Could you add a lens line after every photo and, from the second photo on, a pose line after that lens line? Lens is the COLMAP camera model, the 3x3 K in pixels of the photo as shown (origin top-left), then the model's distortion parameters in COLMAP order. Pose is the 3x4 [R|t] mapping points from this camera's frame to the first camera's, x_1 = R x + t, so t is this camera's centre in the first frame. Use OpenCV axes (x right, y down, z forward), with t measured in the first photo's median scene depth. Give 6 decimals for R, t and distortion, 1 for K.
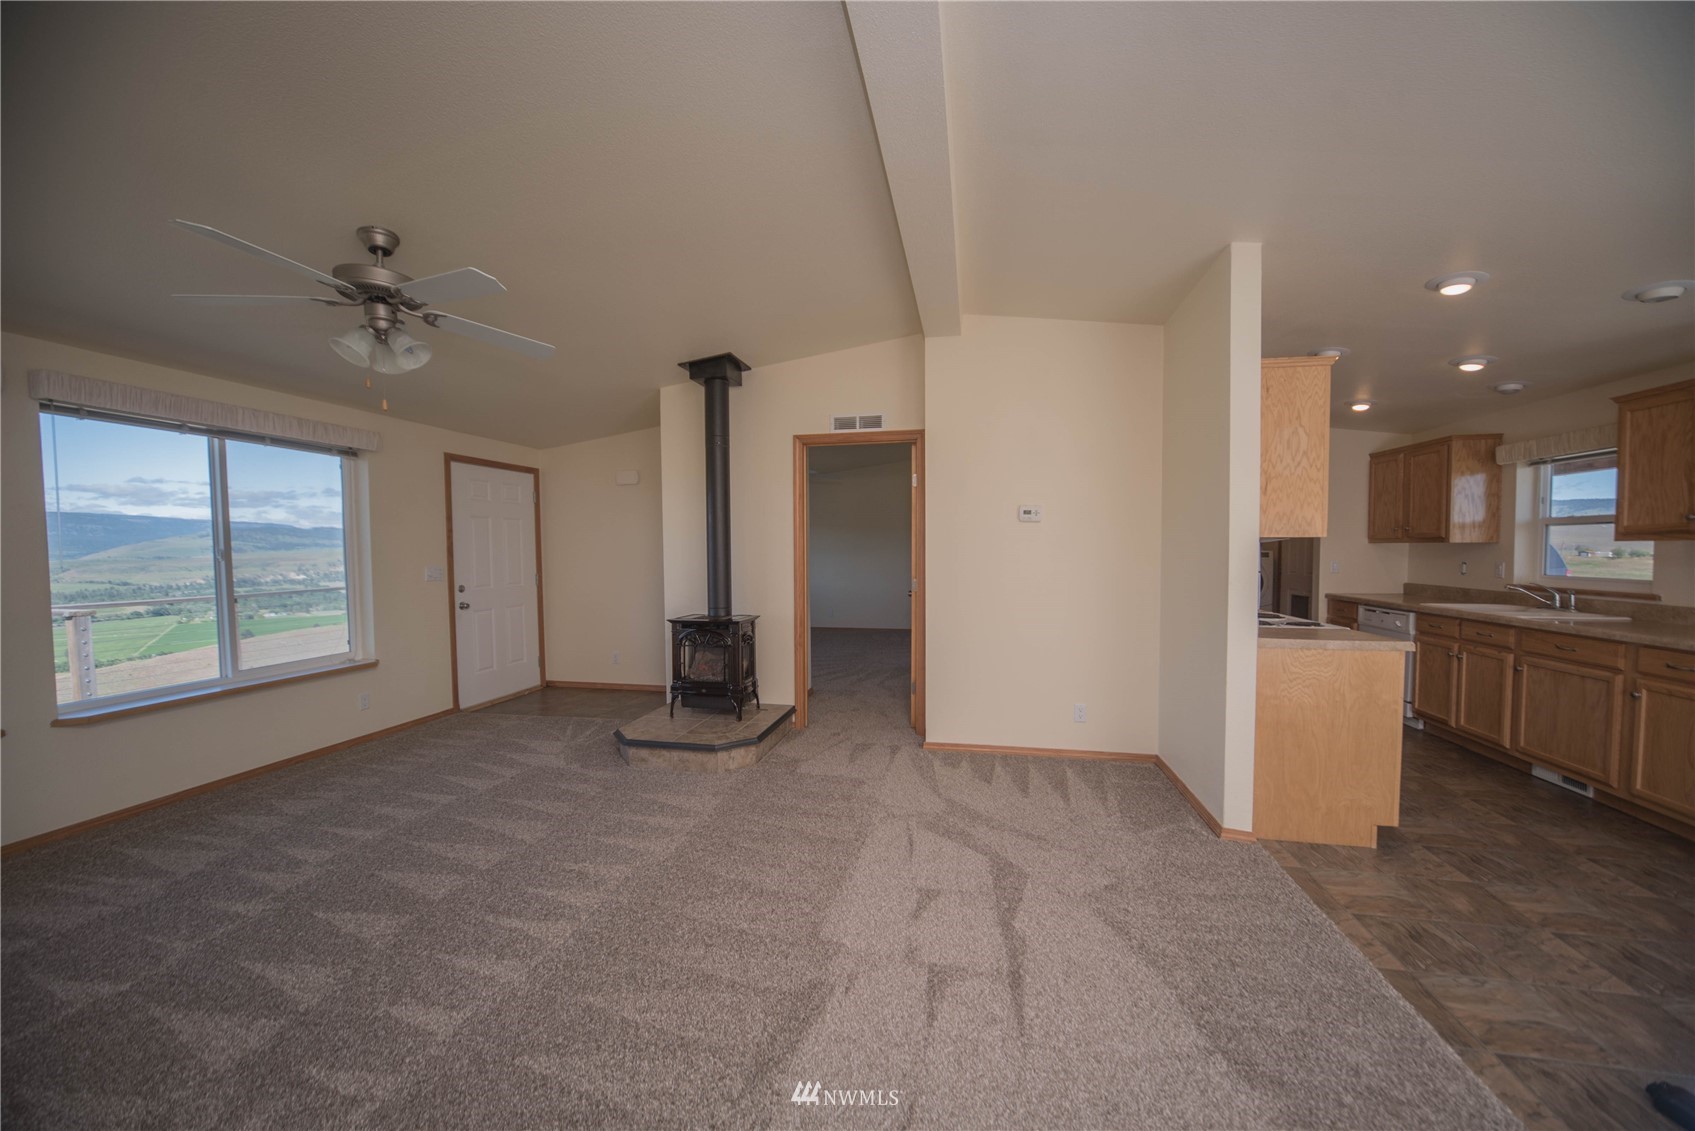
lens RADIAL K [[595.7, 0, 859.6], [0, 595.7, 574.0], [0, 0, 1]] dist [-0.013939, 0.000663]
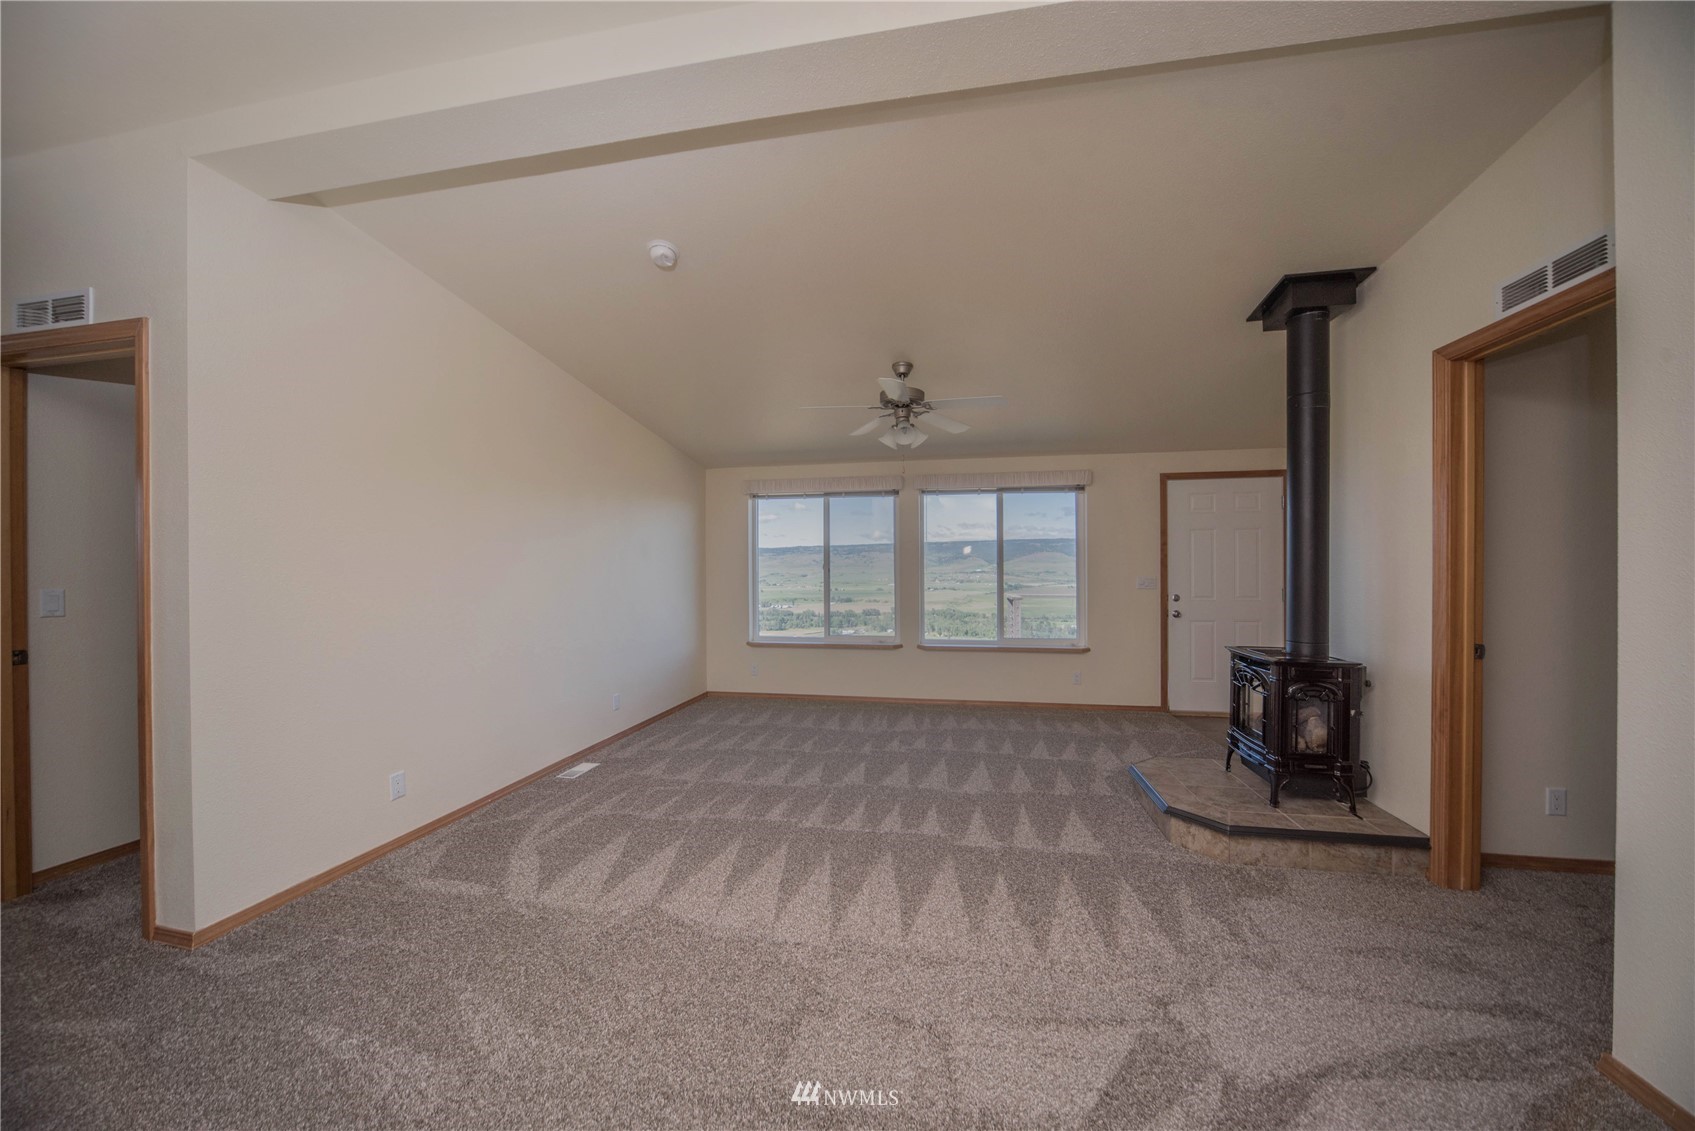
lens RADIAL K [[595.7, 0, 850.0], [0, 595.7, 572.2], [0, 0, 1]] dist [-0.013939, 0.000663]
pose [[0.004067, 0.010433, -0.999937, 0.443921], [-0.040398, 0.999131, 0.010260, -0.009662], [0.999175, 0.040354, 0.004485, 0.464488]]
